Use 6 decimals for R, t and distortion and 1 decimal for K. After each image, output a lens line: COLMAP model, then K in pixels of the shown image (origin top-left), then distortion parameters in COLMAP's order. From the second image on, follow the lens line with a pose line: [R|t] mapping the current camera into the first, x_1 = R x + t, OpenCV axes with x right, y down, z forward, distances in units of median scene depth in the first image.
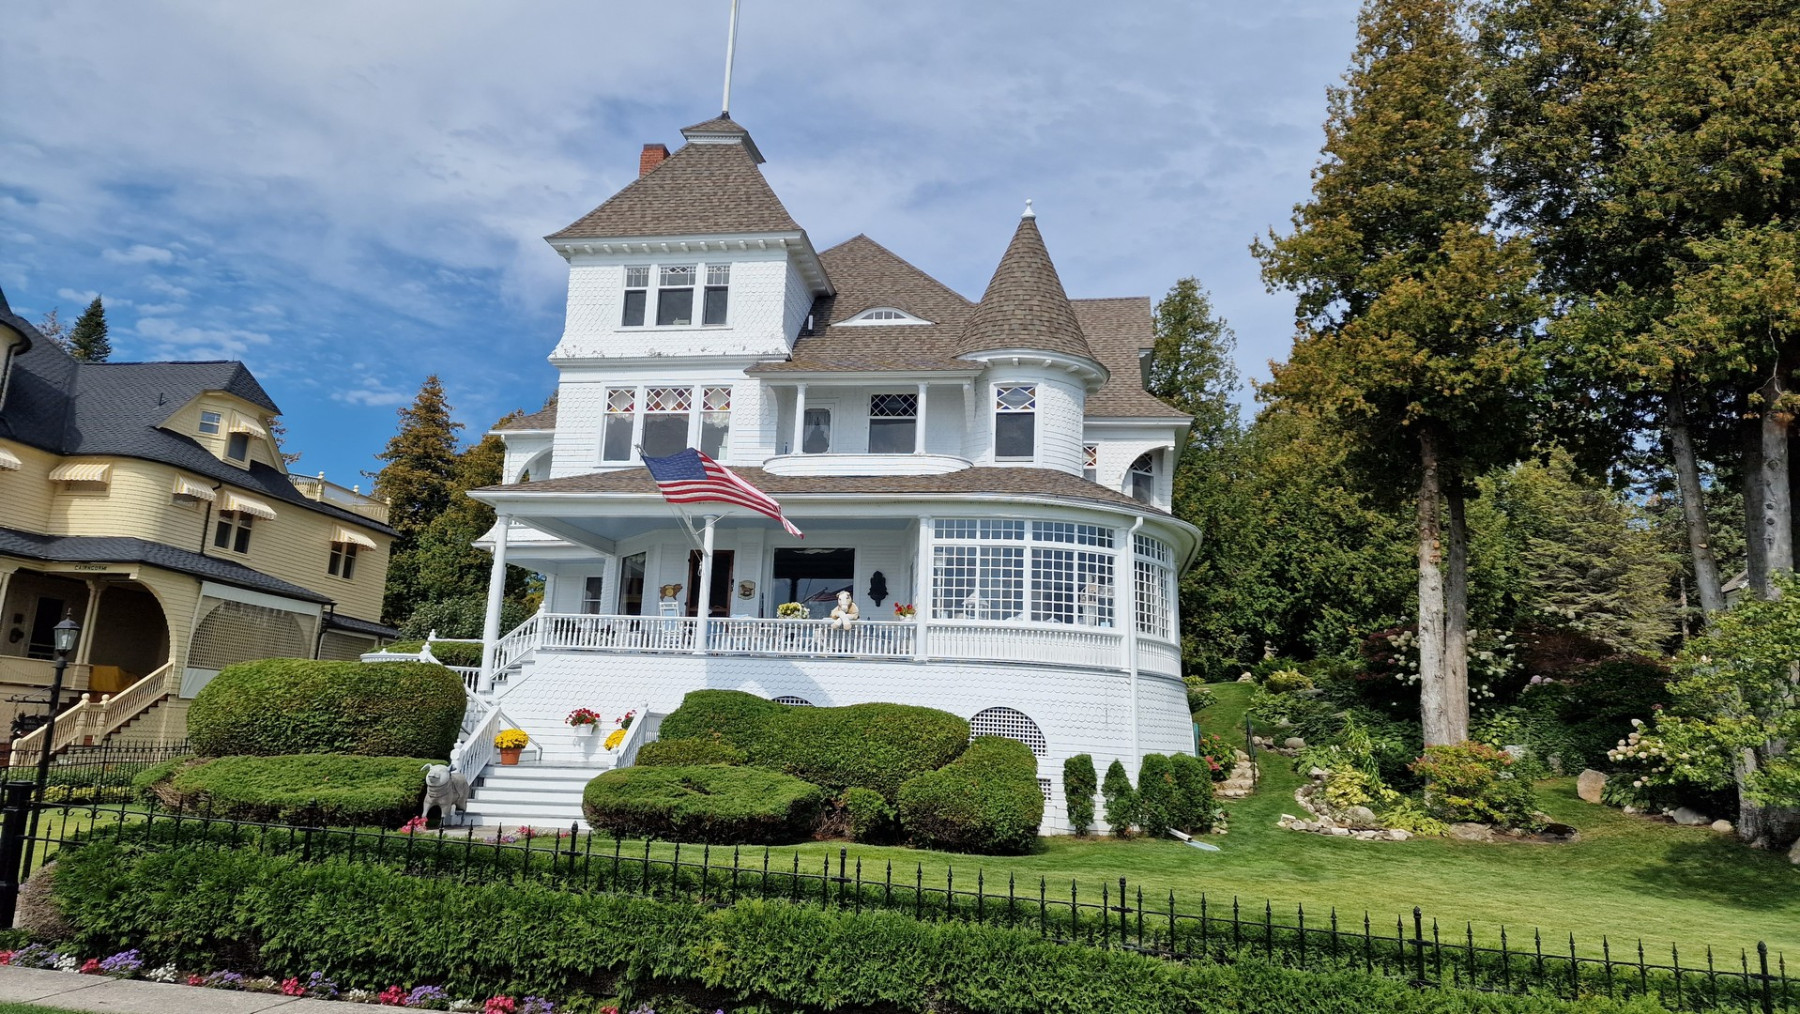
lens RADIAL K [[1189.6, 0, 912.5], [0, 1189.6, 506.2], [0, 0, 1]] dist [0.111639, -0.001300]
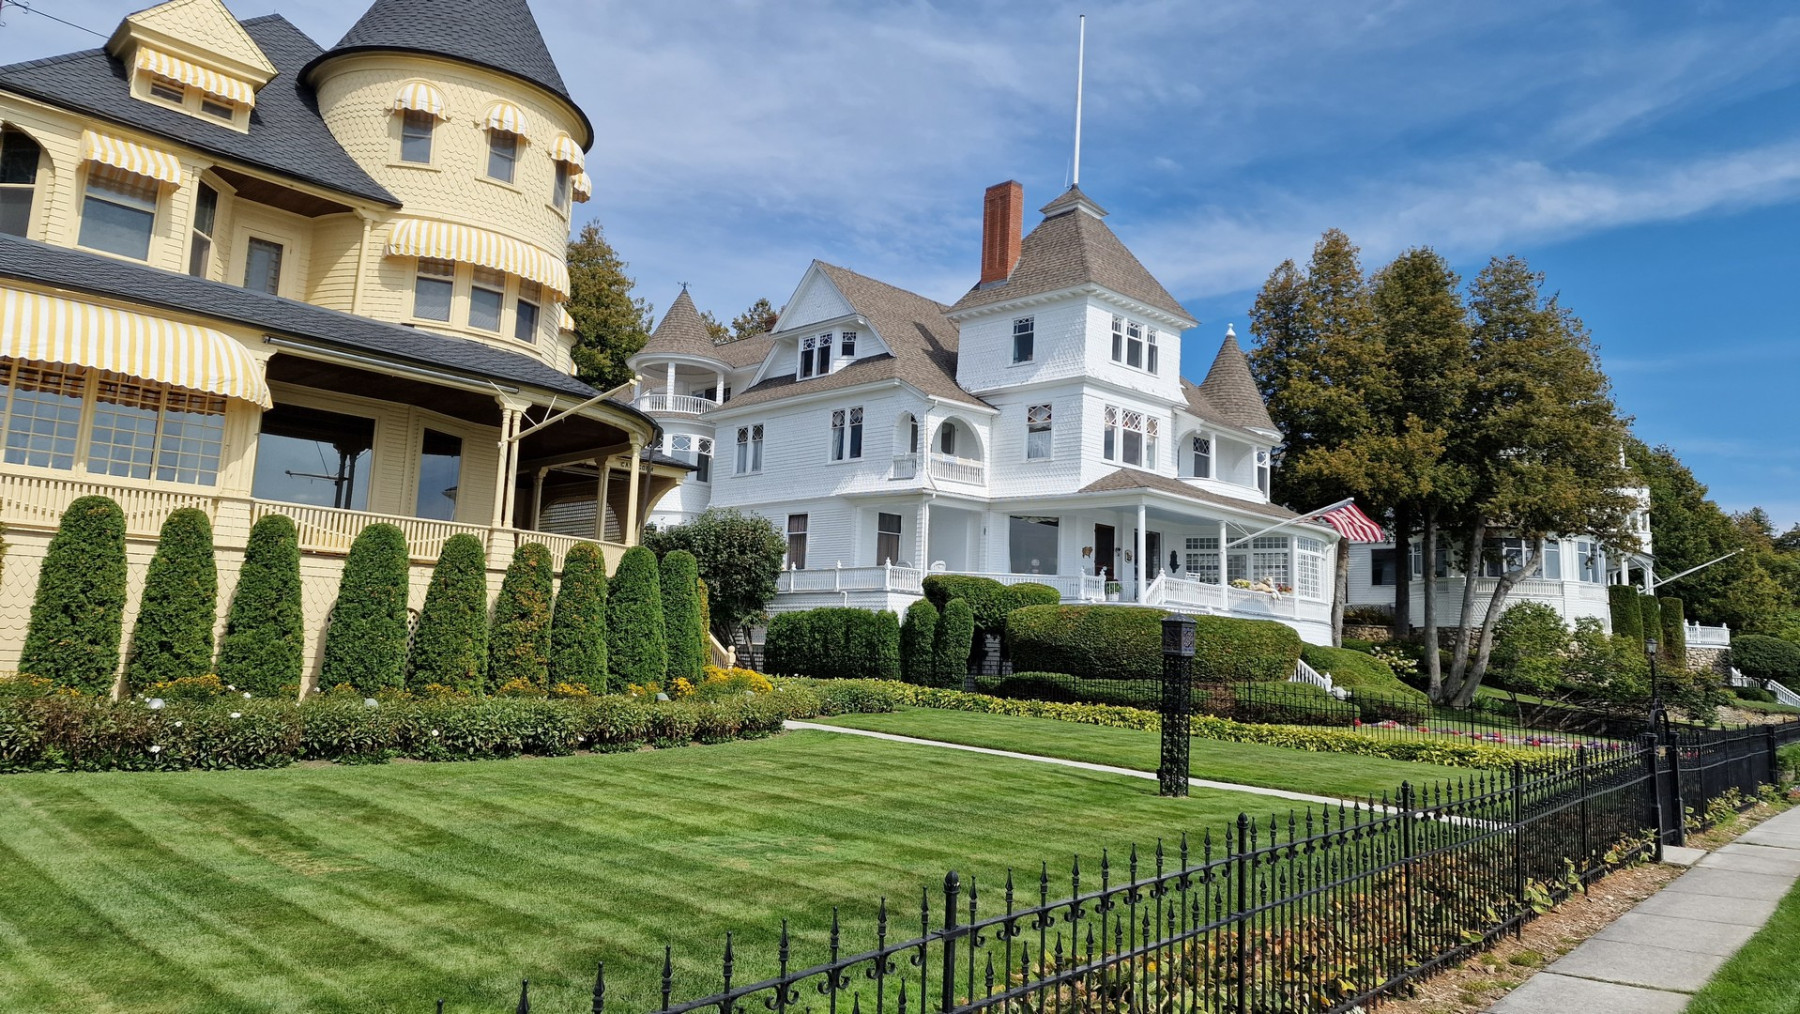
lens RADIAL K [[1189.6, 0, 912.5], [0, 1189.6, 506.2], [0, 0, 1]] dist [0.111639, -0.001300]
pose [[0.601747, 0.088608, 0.793756, -1.482233], [-0.181581, 0.982979, 0.027926, 0.017858], [-0.777771, -0.160936, 0.607595, 0.329201]]
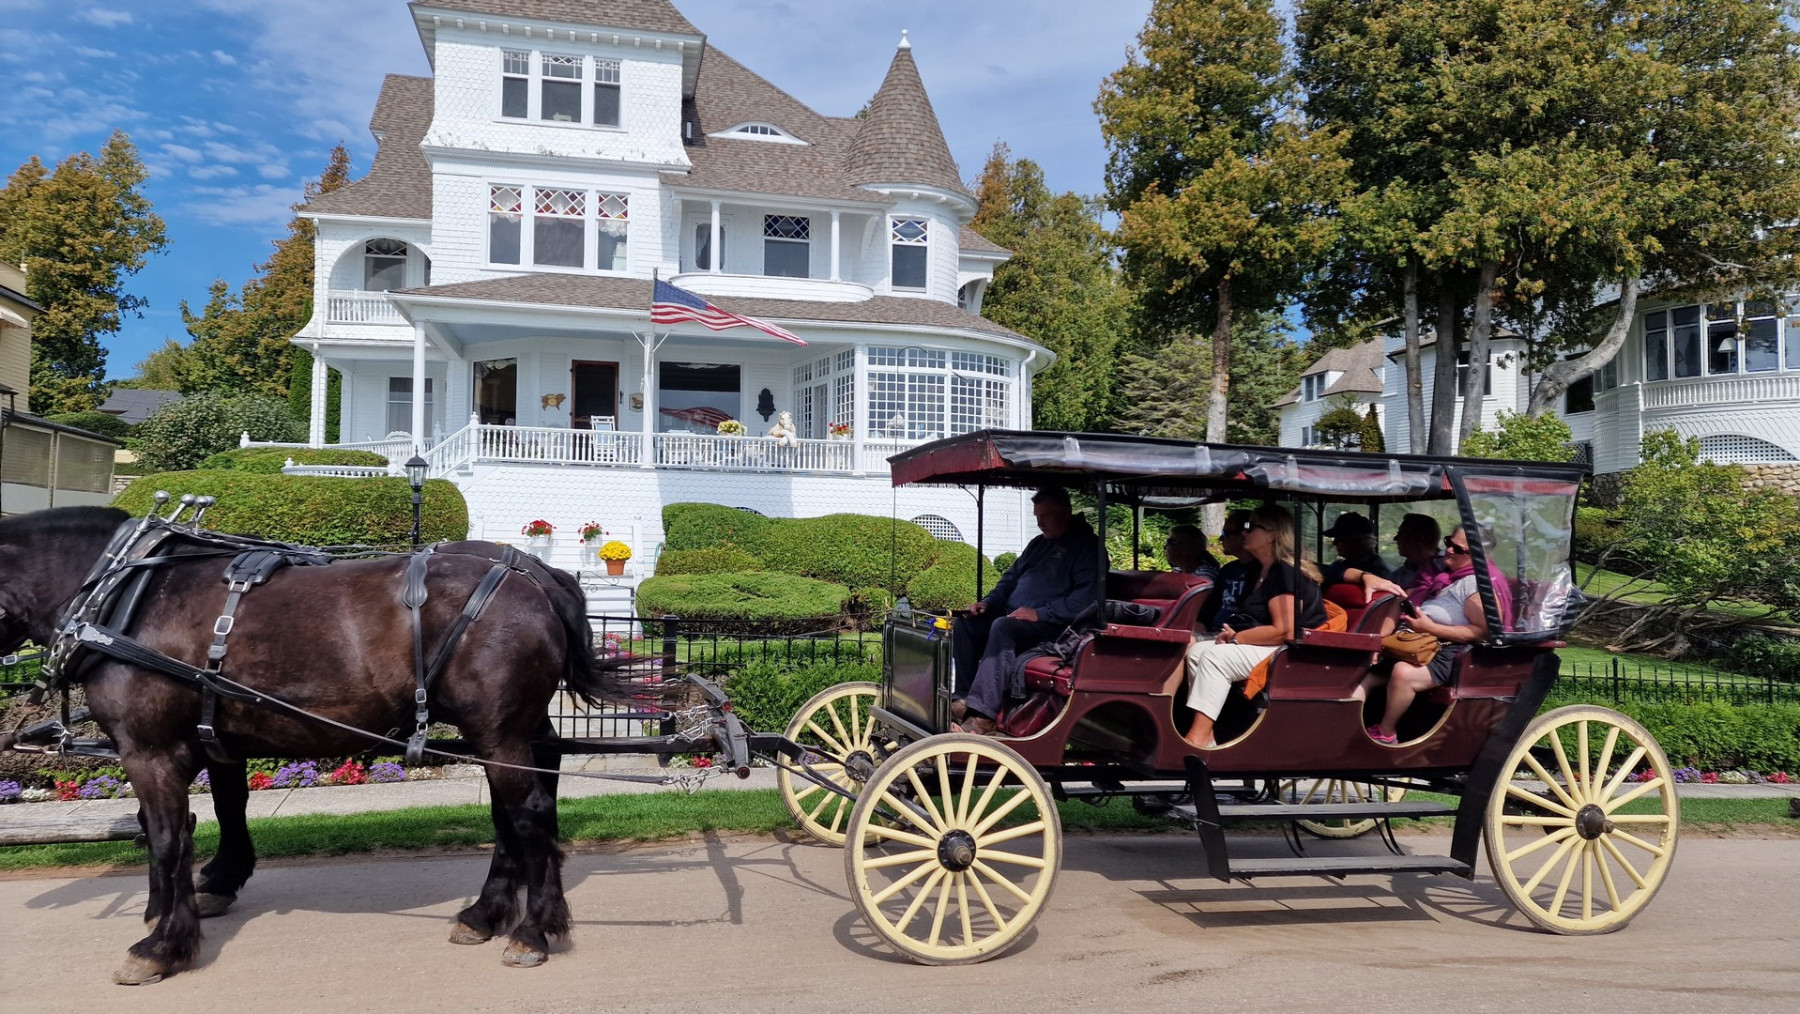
lens RADIAL K [[1207.4, 0, 872.1], [0, 1207.4, 505.3], [0, 0, 1]] dist [0.094566, -0.002770]
pose [[0.941570, -0.005597, 0.336770, -0.302498], [-0.052789, 0.985053, 0.163963, -0.023777], [-0.332654, -0.172160, 0.927201, -0.041774]]
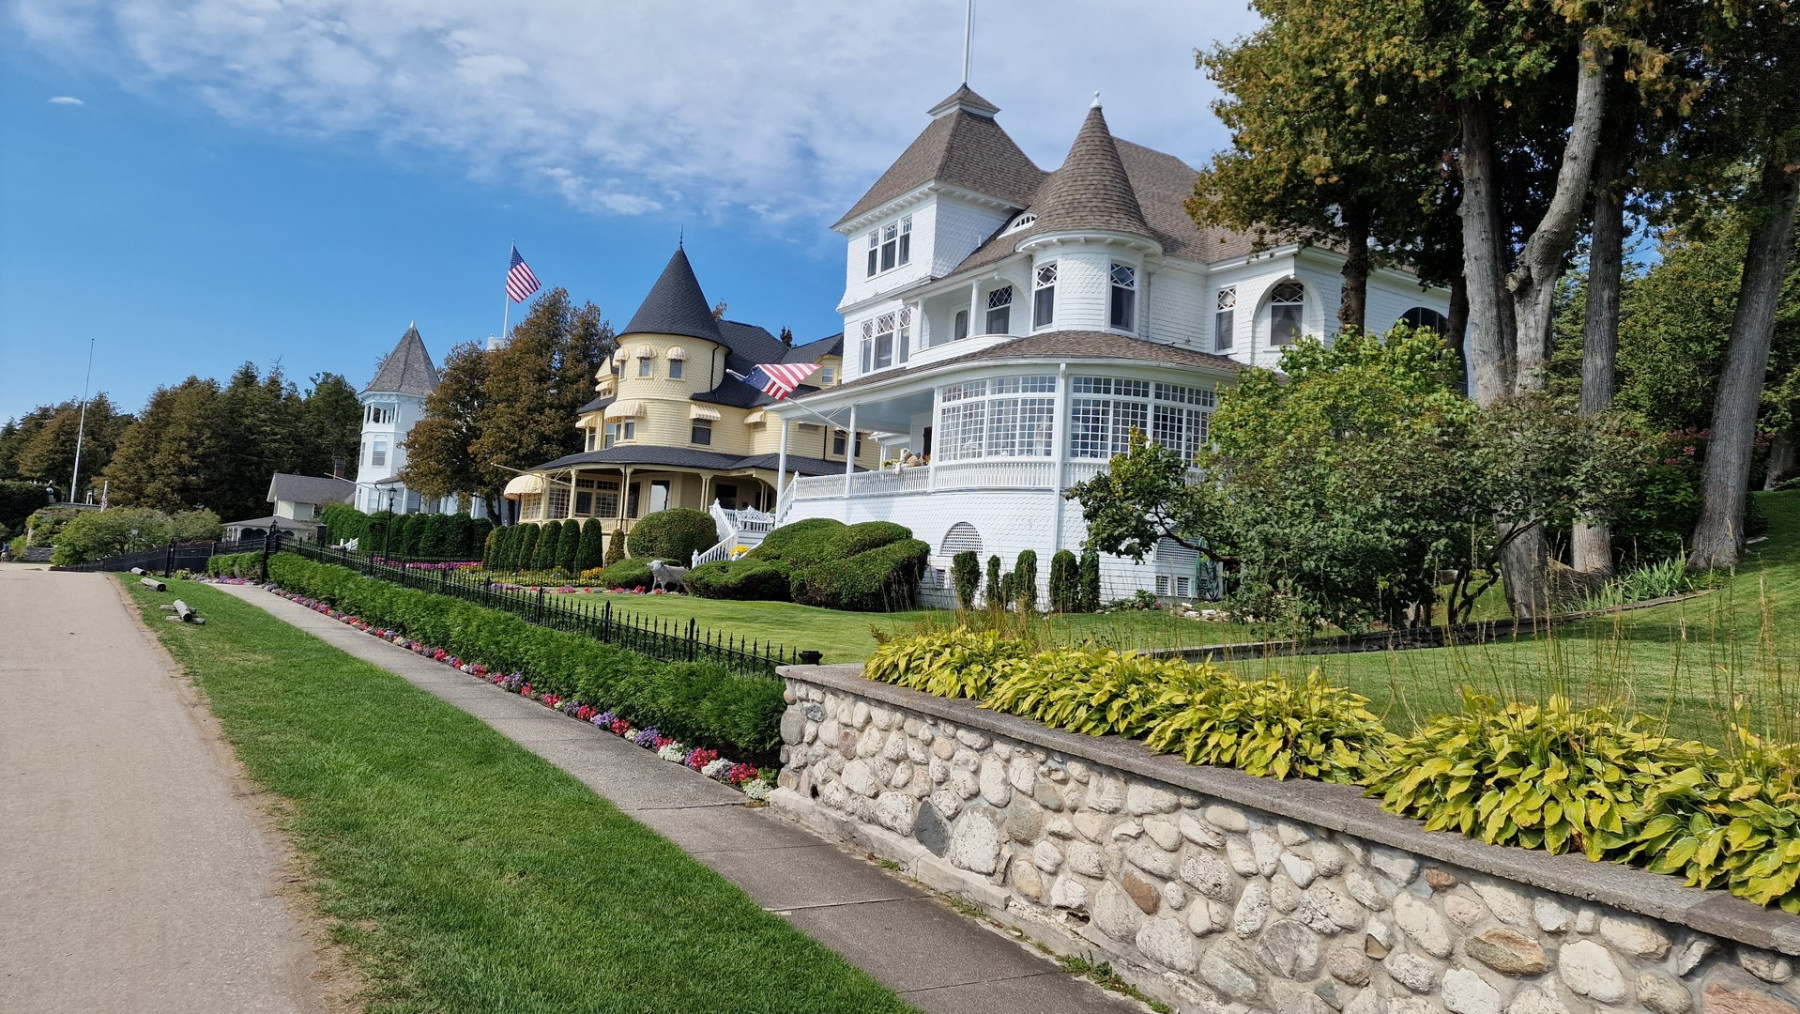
lens RADIAL K [[1189.6, 0, 912.5], [0, 1189.6, 506.2], [0, 0, 1]] dist [0.111639, -0.001300]
pose [[0.675397, -0.059935, -0.735014, 0.844031], [0.126475, 0.991339, 0.035380, 0.078682], [0.726528, -0.116857, 0.677128, 0.044703]]
